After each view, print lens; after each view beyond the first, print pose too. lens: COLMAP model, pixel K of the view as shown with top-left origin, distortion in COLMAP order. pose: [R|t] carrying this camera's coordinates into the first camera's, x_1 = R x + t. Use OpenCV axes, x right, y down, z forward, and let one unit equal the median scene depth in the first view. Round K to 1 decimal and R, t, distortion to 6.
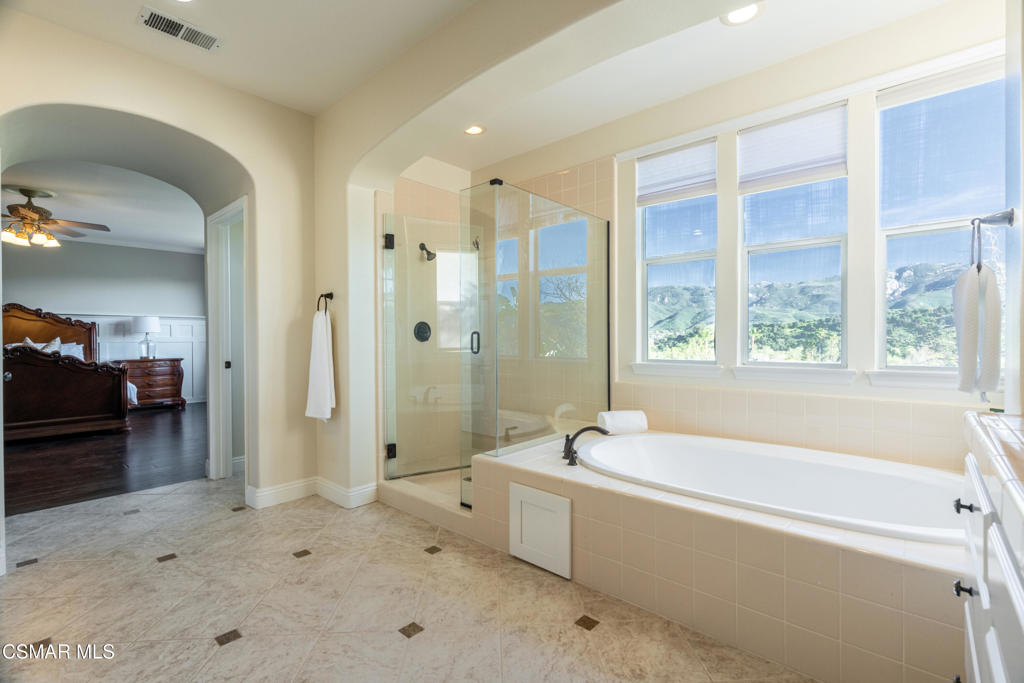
lens RADIAL K [[457.5, 0, 512.0], [0, 457.5, 341.5], [0, 0, 1]] dist [0.000889, 0.000717]
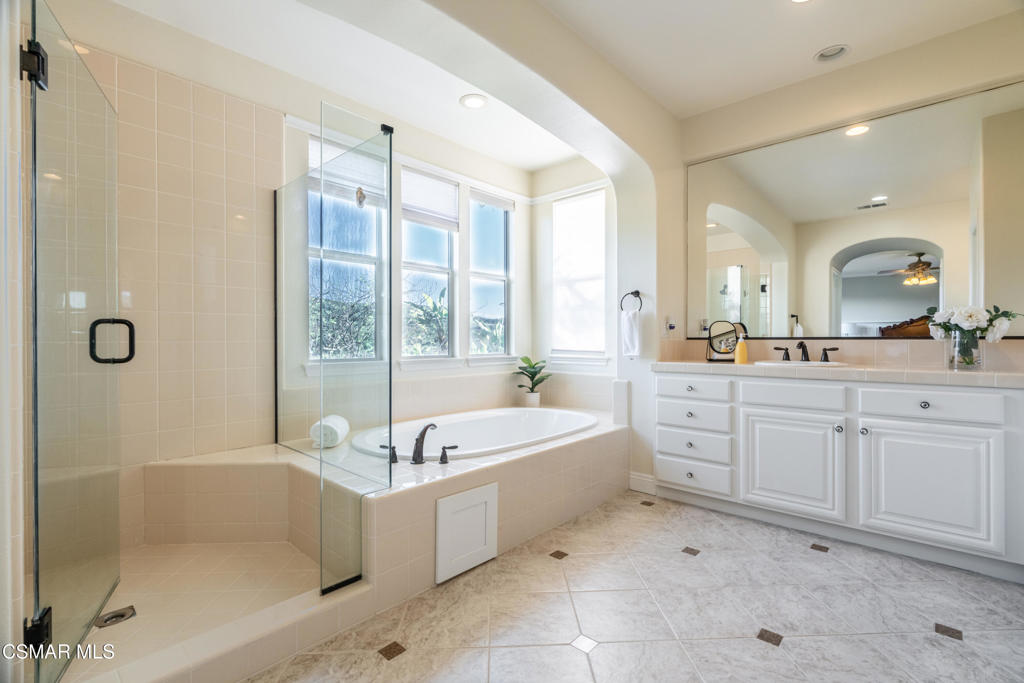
lens RADIAL K [[457.5, 0, 512.0], [0, 457.5, 341.5], [0, 0, 1]] dist [0.000889, 0.000717]
pose [[0.025051, 0.001121, 0.999686, -0.882666], [0.008534, 0.999963, -0.001335, 0.011126], [-0.999650, 0.008565, 0.025041, 0.856246]]
